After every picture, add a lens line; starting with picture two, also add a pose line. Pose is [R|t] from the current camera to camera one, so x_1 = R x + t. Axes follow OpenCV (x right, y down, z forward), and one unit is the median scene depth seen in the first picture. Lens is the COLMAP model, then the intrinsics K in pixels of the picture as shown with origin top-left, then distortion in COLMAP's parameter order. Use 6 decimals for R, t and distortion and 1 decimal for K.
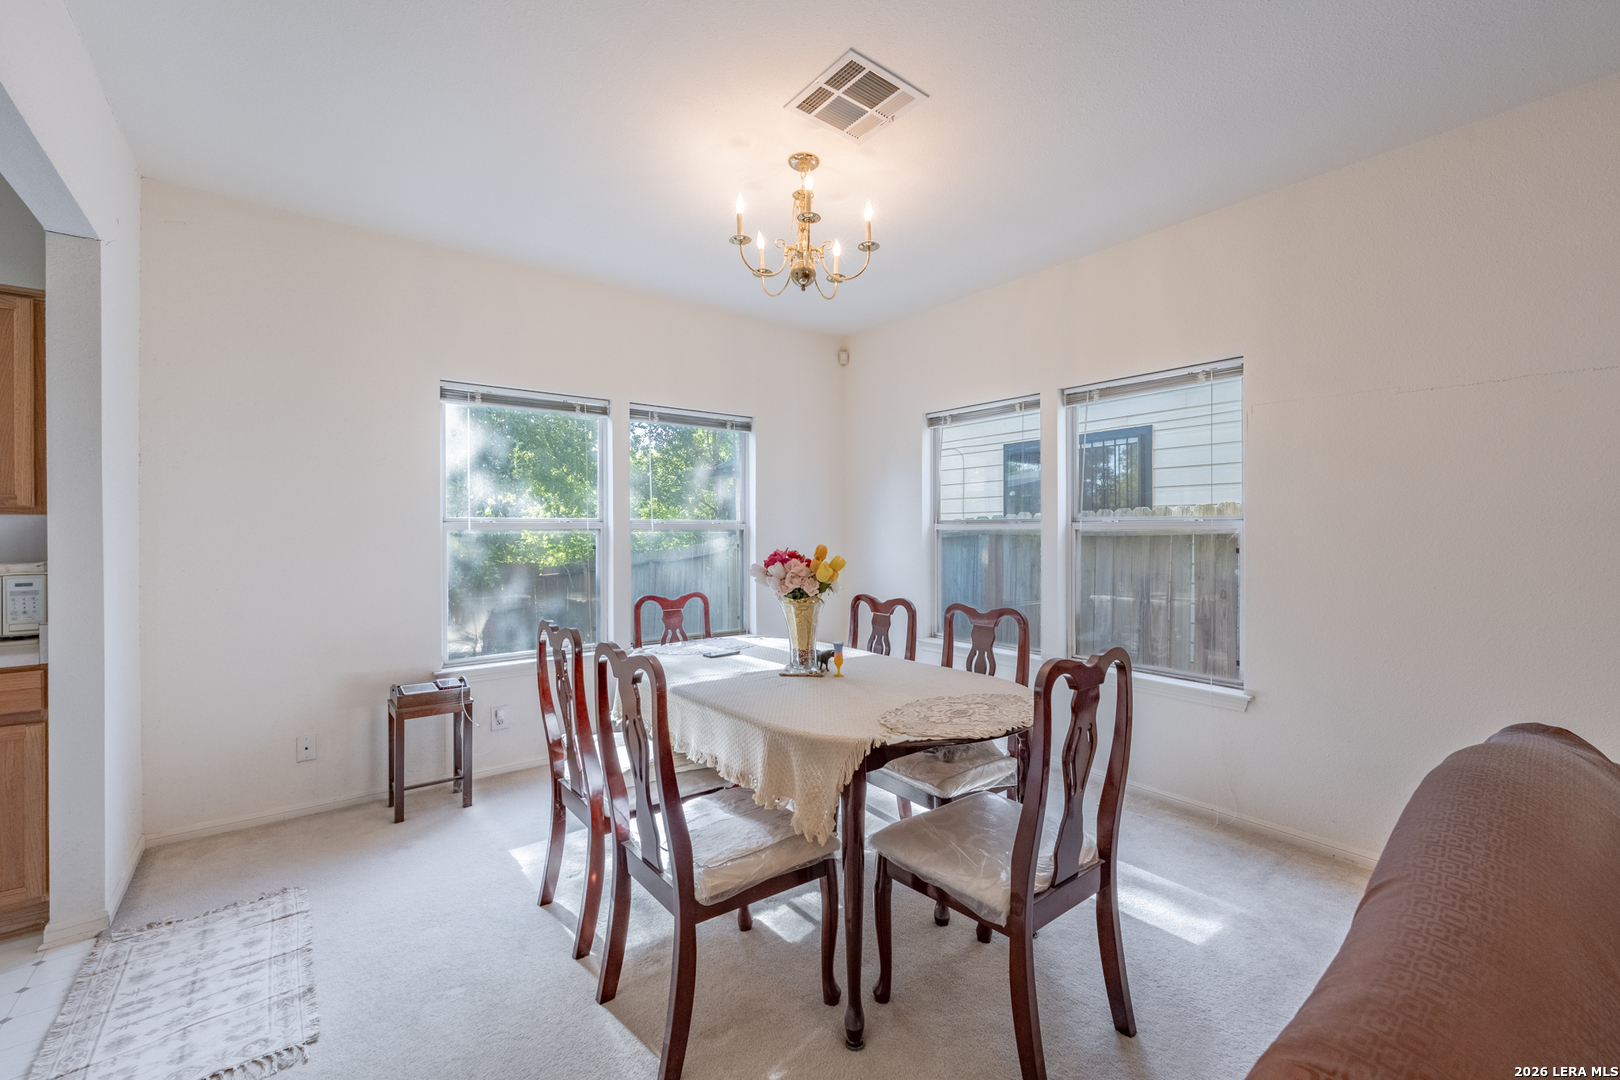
lens RADIAL K [[660.9, 0, 821.2], [0, 660.9, 537.1], [0, 0, 1]] dist [0.000836, -0.000158]
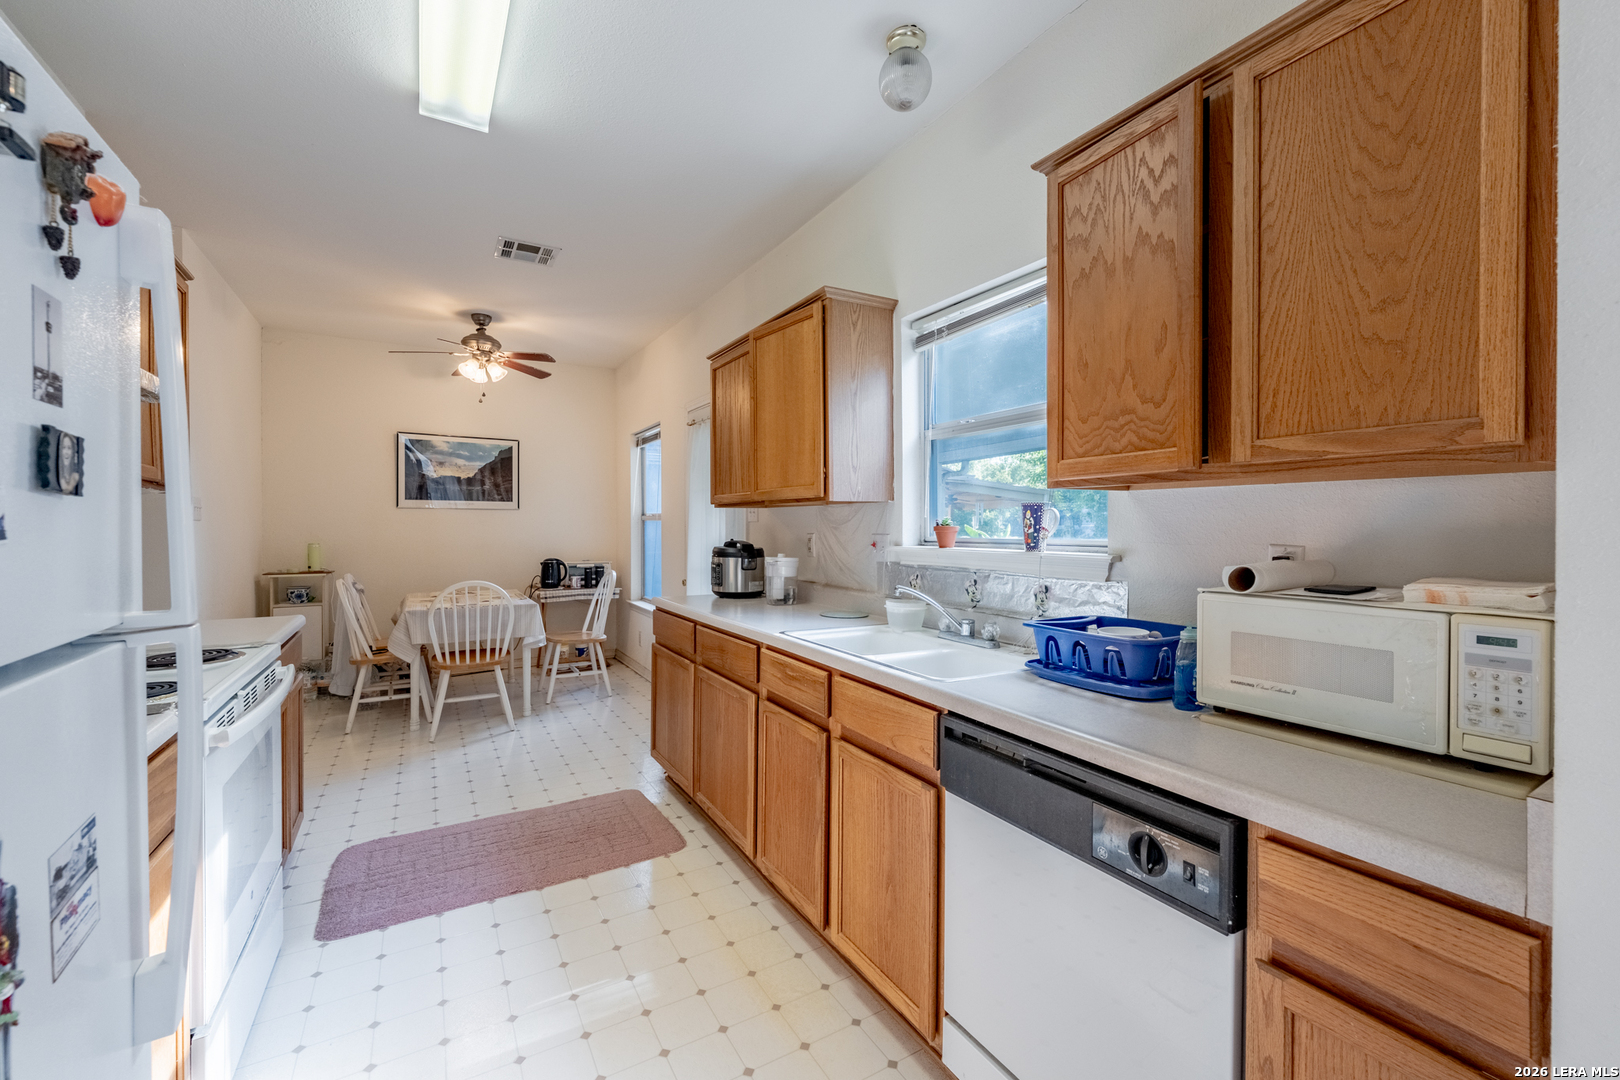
lens RADIAL K [[660.9, 0, 802.8], [0, 660.9, 535.9], [0, 0, 1]] dist [0.000836, -0.000158]
pose [[-0.143939, 0.009357, -0.989542, -0.750297], [-0.002951, 0.999947, 0.009884, 0.006361], [0.989582, 0.004342, -0.143903, 0.642470]]
